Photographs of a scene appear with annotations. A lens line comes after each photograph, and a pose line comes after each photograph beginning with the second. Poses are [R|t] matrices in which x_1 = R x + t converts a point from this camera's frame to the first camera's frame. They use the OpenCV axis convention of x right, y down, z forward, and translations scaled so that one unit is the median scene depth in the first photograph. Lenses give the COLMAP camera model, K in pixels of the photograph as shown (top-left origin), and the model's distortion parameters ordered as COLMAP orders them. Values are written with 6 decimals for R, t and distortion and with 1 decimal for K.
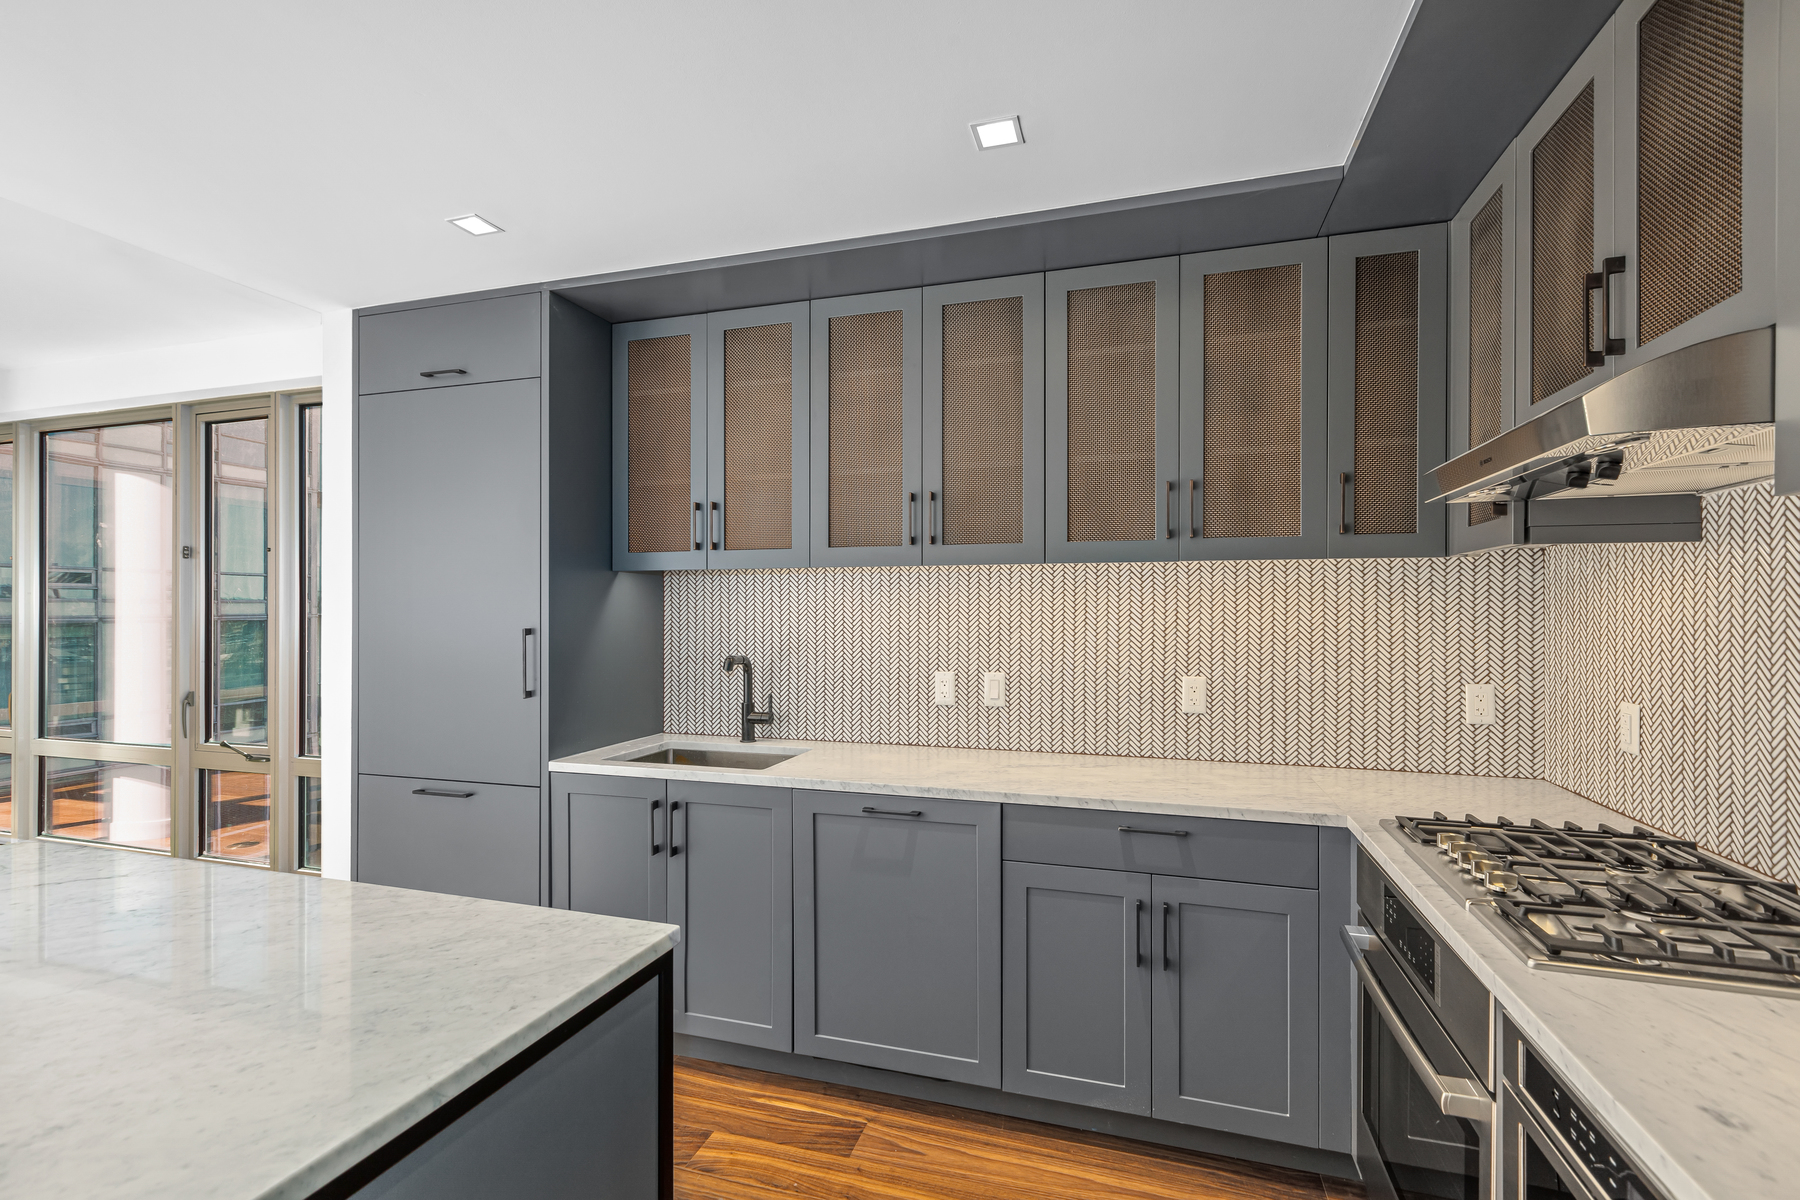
lens RADIAL K [[811.0, 0, 900.5], [0, 811.0, 609.0], [0, 0, 1]] dist [0.003647, -0.001321]
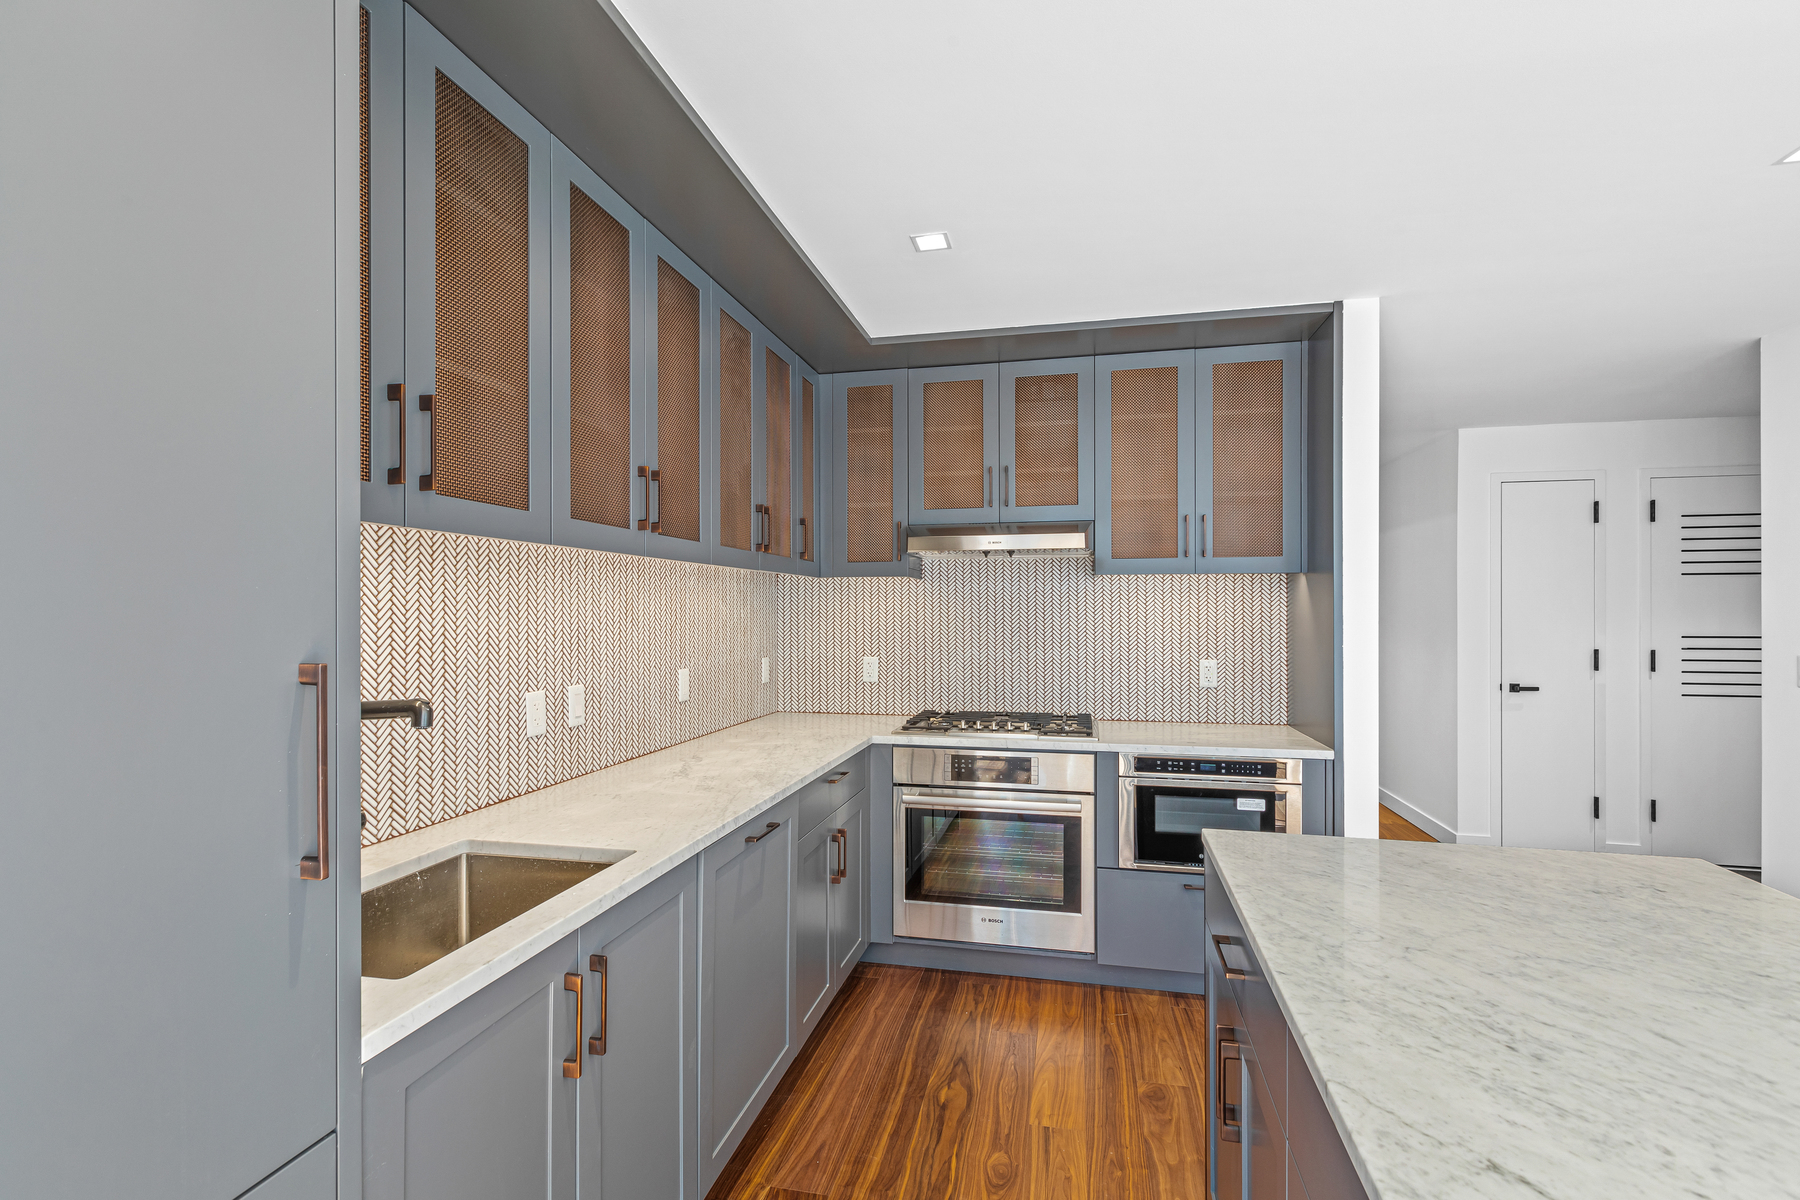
lens RADIAL K [[811.0, 0, 898.7], [0, 811.0, 608.5], [0, 0, 1]] dist [0.003647, -0.001321]
pose [[-0.078100, 0.003074, 0.996941, -0.801904], [-0.001311, 0.999994, -0.003187, 0.001610], [-0.996945, -0.001555, -0.078096, 0.792515]]
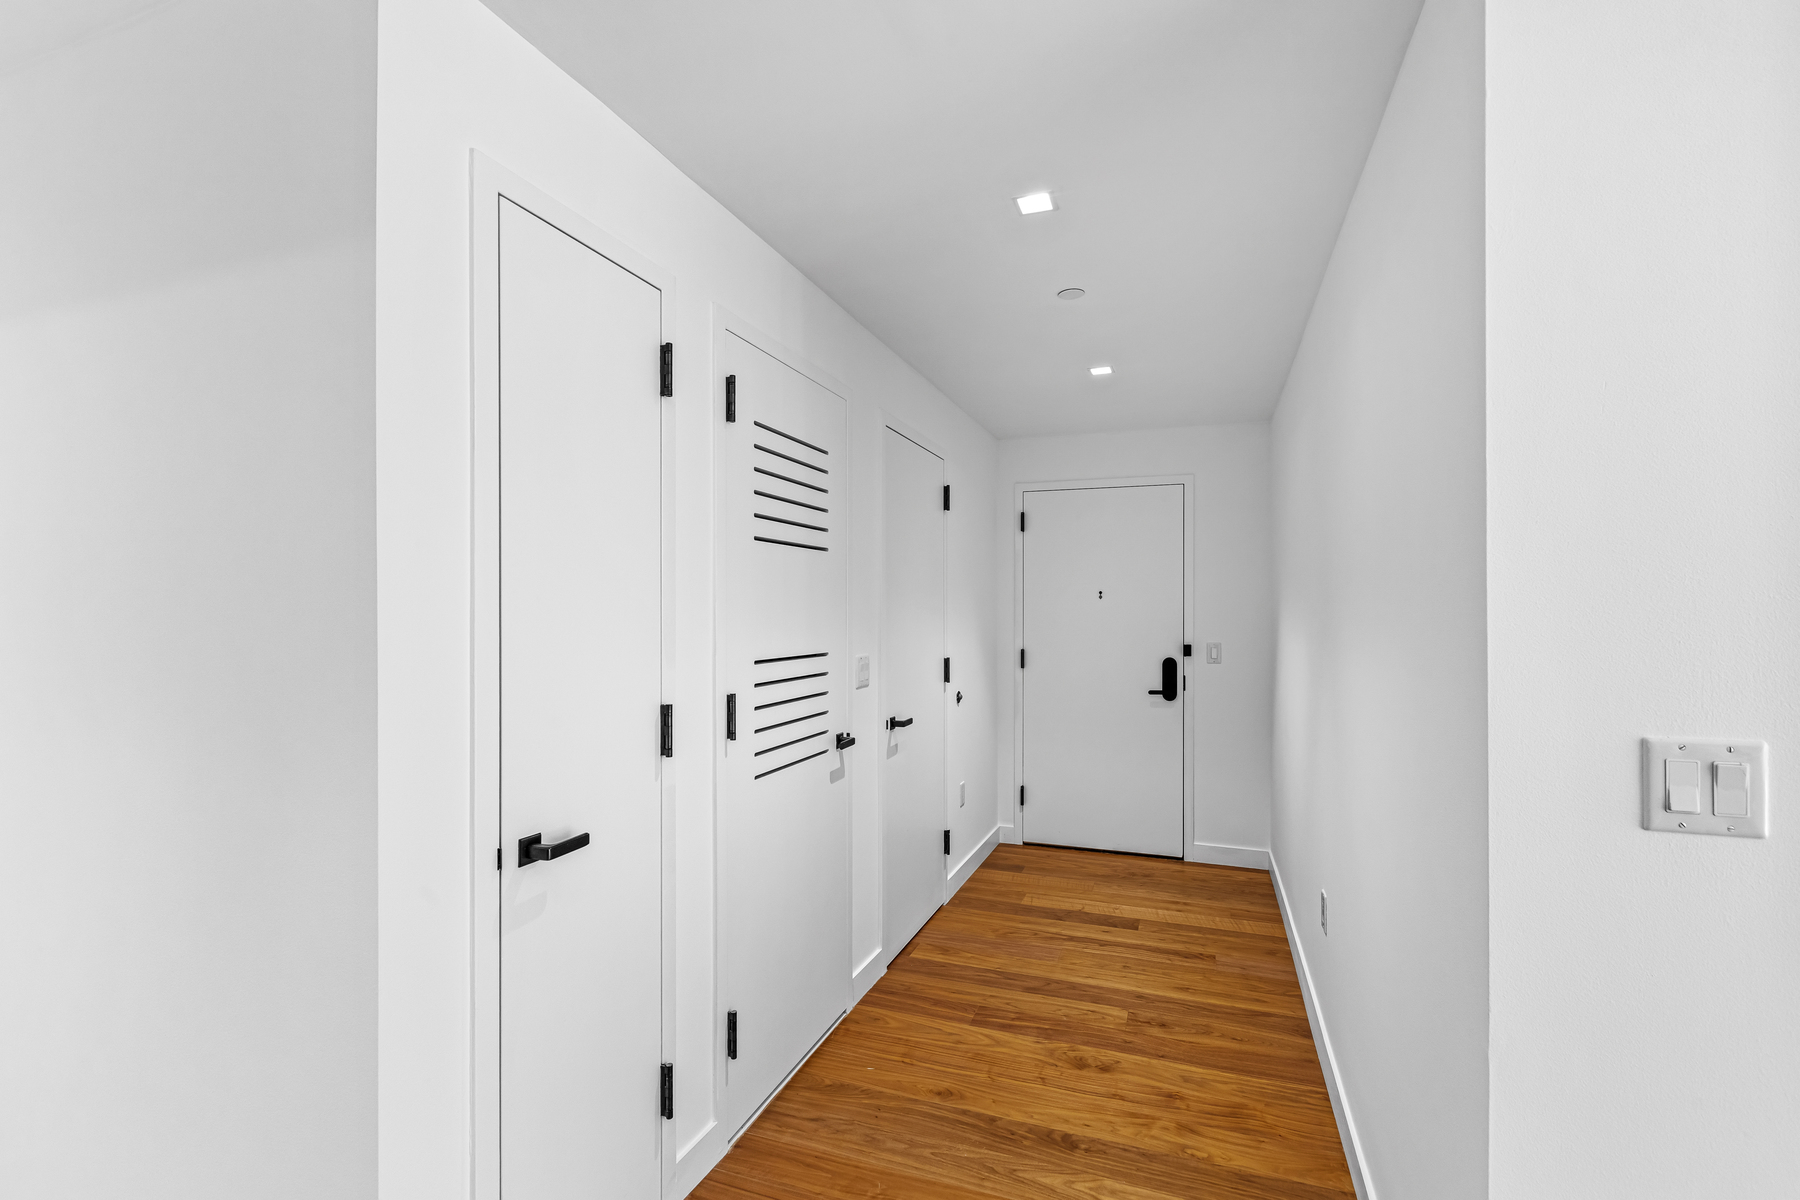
lens RADIAL K [[811.0, 0, 903.7], [0, 811.0, 612.5], [0, 0, 1]] dist [0.003647, -0.001321]
pose [[-0.998730, -0.000616, 0.050382, 0.576674], [-0.000614, 1.000000, 0.000056, 0.000556], [-0.050382, 0.000025, -0.998730, -0.135695]]
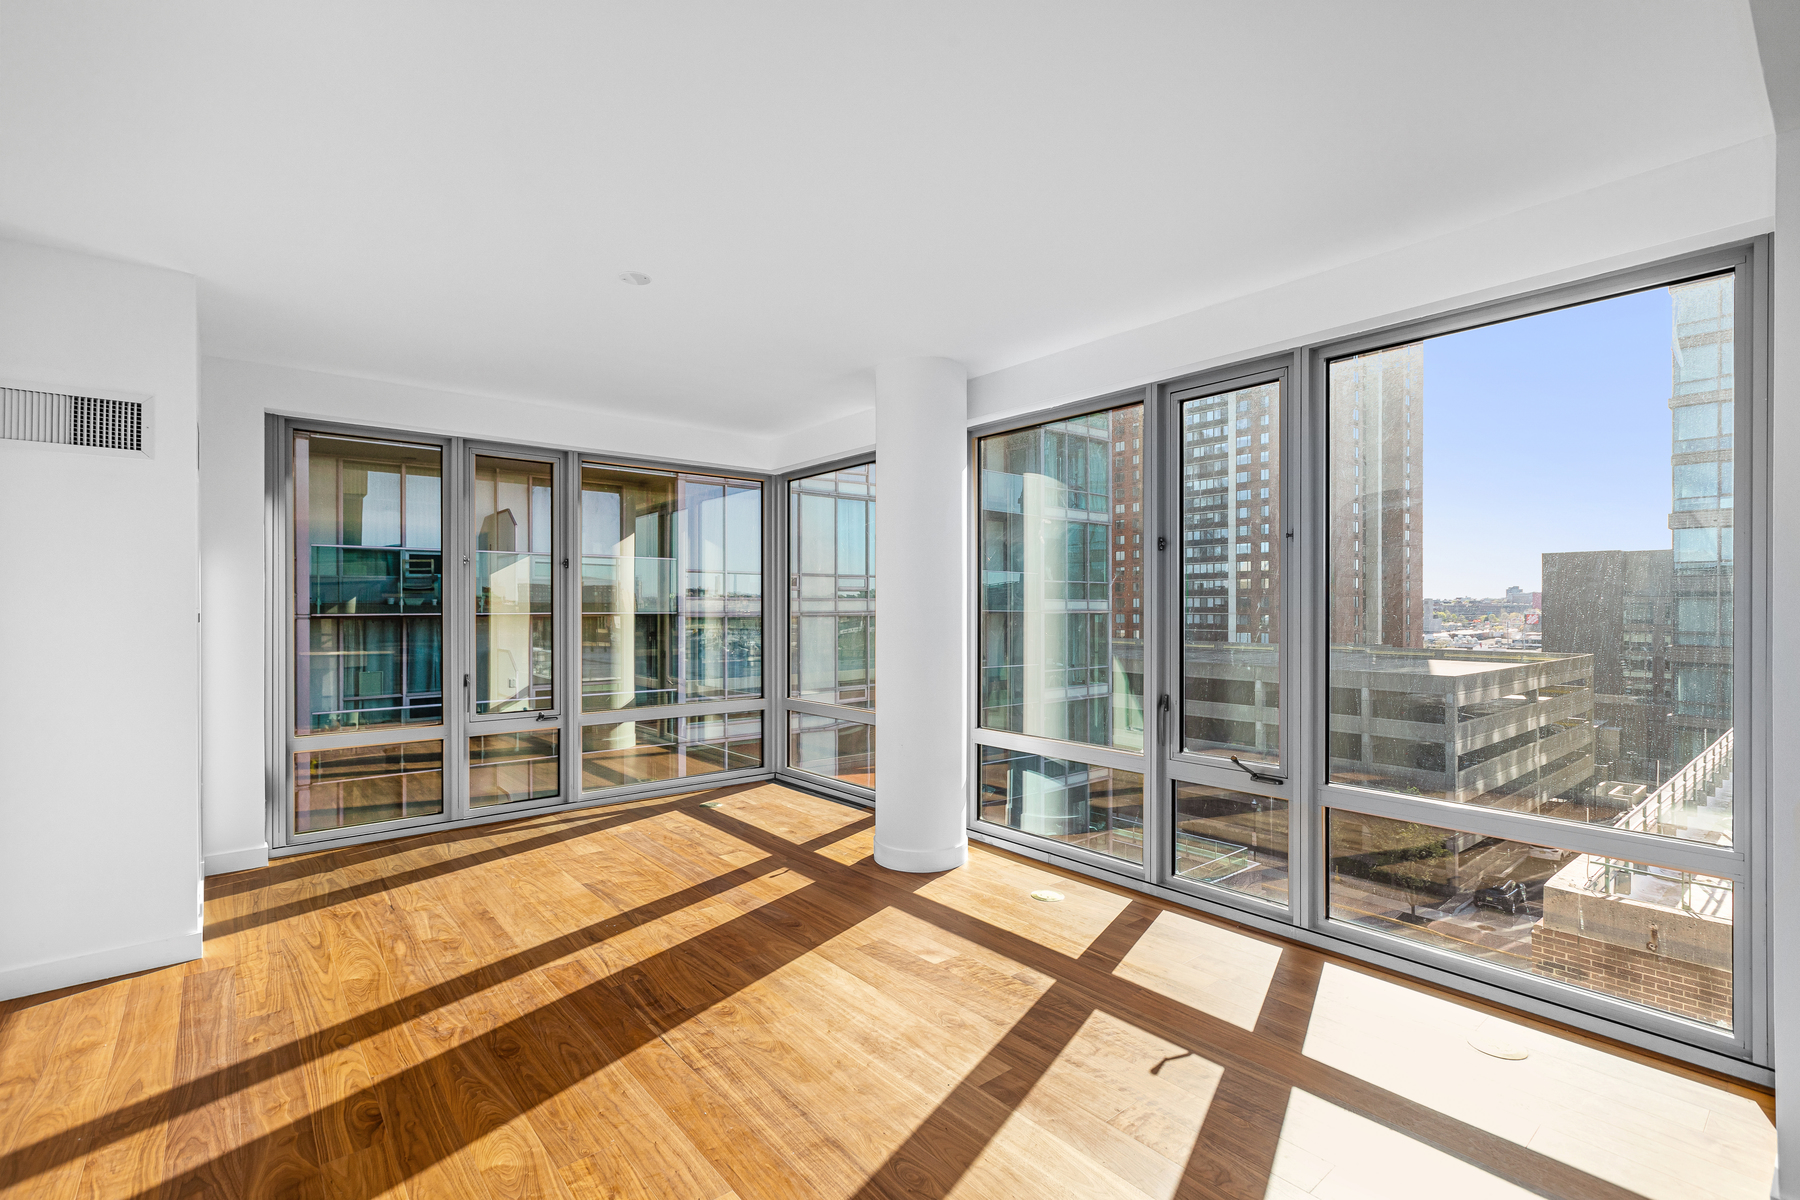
lens RADIAL K [[811.0, 0, 900.9], [0, 811.0, 607.4], [0, 0, 1]] dist [0.003647, -0.001321]
pose [[0.840438, 0.000802, -0.541908, -1.040845], [-0.000276, 0.999999, 0.001053, 0.002300], [0.541908, -0.000736, 0.840437, 0.111282]]
